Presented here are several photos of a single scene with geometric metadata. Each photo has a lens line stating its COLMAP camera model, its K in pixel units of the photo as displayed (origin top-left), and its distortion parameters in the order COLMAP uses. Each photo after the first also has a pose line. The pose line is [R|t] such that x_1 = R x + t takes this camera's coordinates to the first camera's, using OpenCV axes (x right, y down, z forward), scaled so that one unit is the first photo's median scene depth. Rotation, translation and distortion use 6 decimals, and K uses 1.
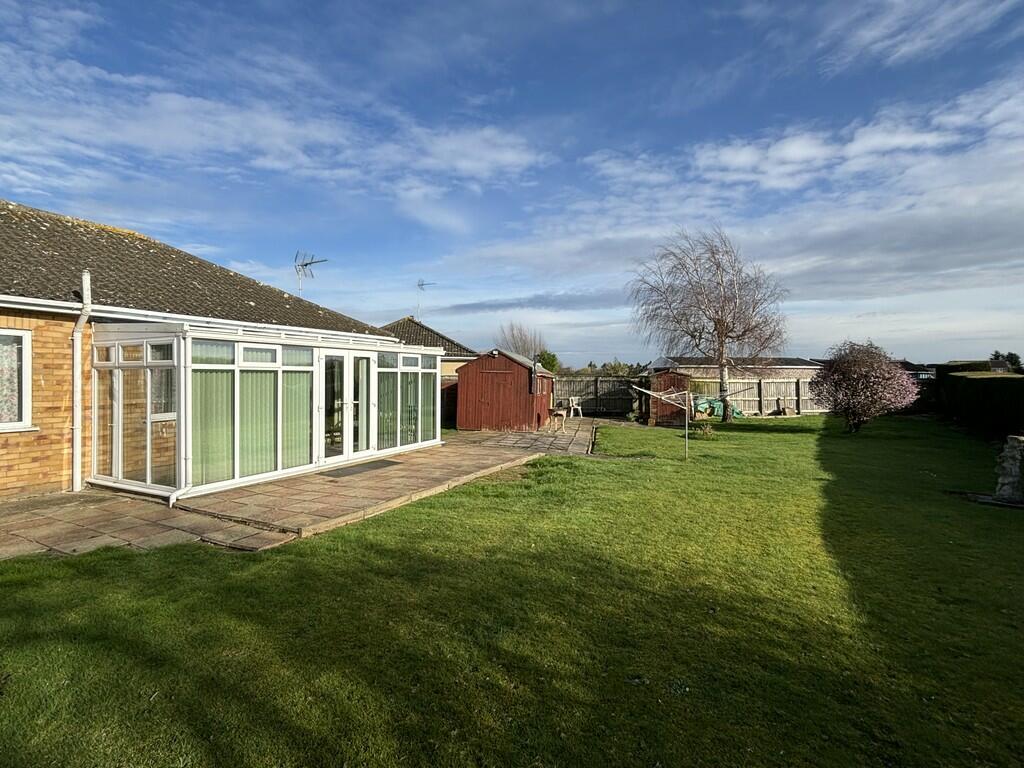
lens RADIAL K [[502.0, 0, 513.0], [0, 502.0, 384.6], [0, 0, 1]] dist [-0.002224, -0.000427]
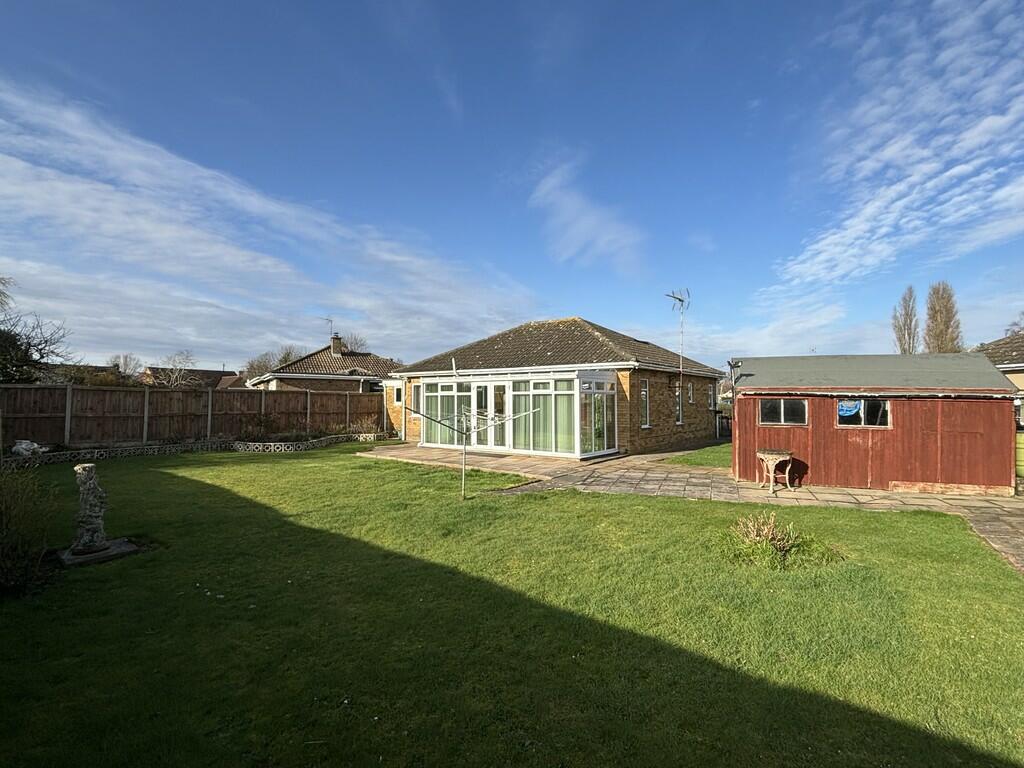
lens RADIAL K [[502.0, 0, 512.3], [0, 502.0, 385.6], [0, 0, 1]] dist [-0.002224, -0.000427]
pose [[-0.174177, -0.026513, -0.984357, 0.269671], [-0.007896, 0.999643, -0.025527, -0.003151], [0.984683, 0.003326, -0.174324, 0.288587]]
